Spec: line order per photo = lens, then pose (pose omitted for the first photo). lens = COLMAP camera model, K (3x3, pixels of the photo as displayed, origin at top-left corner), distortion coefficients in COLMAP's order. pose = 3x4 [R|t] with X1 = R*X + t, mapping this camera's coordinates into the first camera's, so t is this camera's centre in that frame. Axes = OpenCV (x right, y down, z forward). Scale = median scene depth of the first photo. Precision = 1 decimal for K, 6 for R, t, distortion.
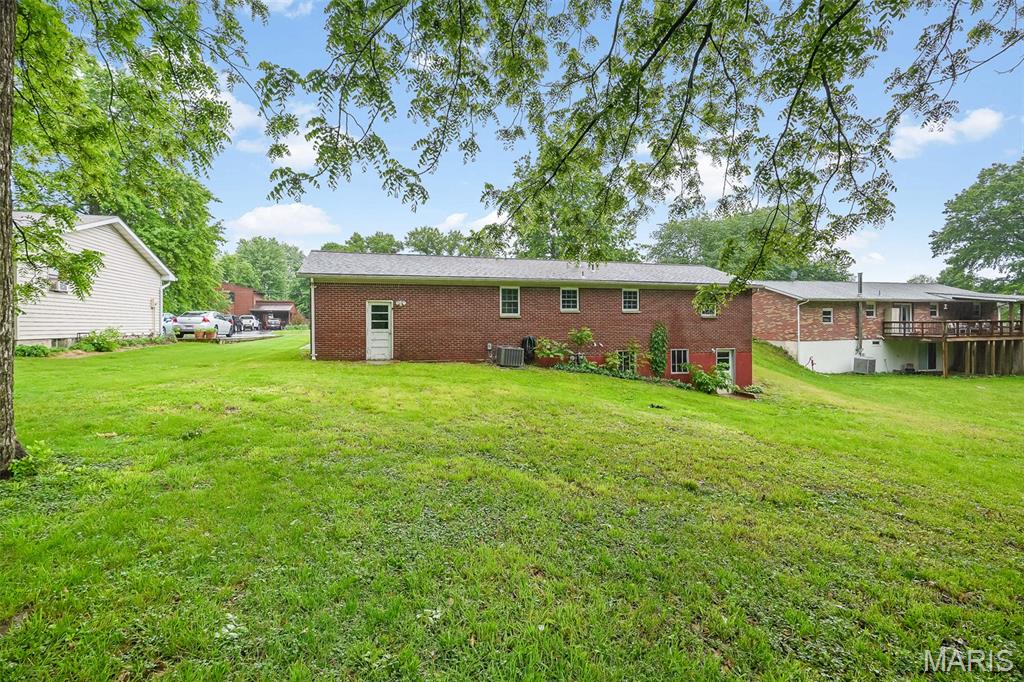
lens RADIAL K [[472.8, 0, 508.1], [0, 472.8, 338.9], [0, 0, 1]] dist [-0.023470, -0.000180]
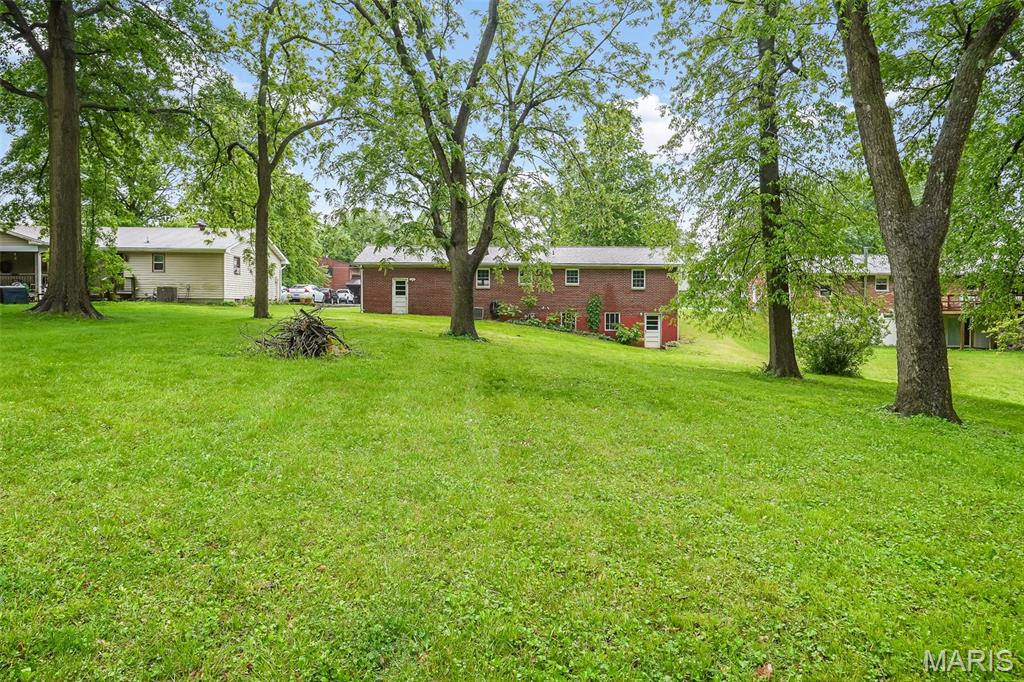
lens RADIAL K [[670.6, 0, 514.4], [0, 670.6, 338.5], [0, 0, 1]] dist [0.007094, 0.000552]
pose [[0.962558, 0.022383, -0.270150, 0.621476], [-0.017326, 0.999627, 0.021089, 0.061372], [0.270521, -0.015619, 0.962587, -0.958467]]
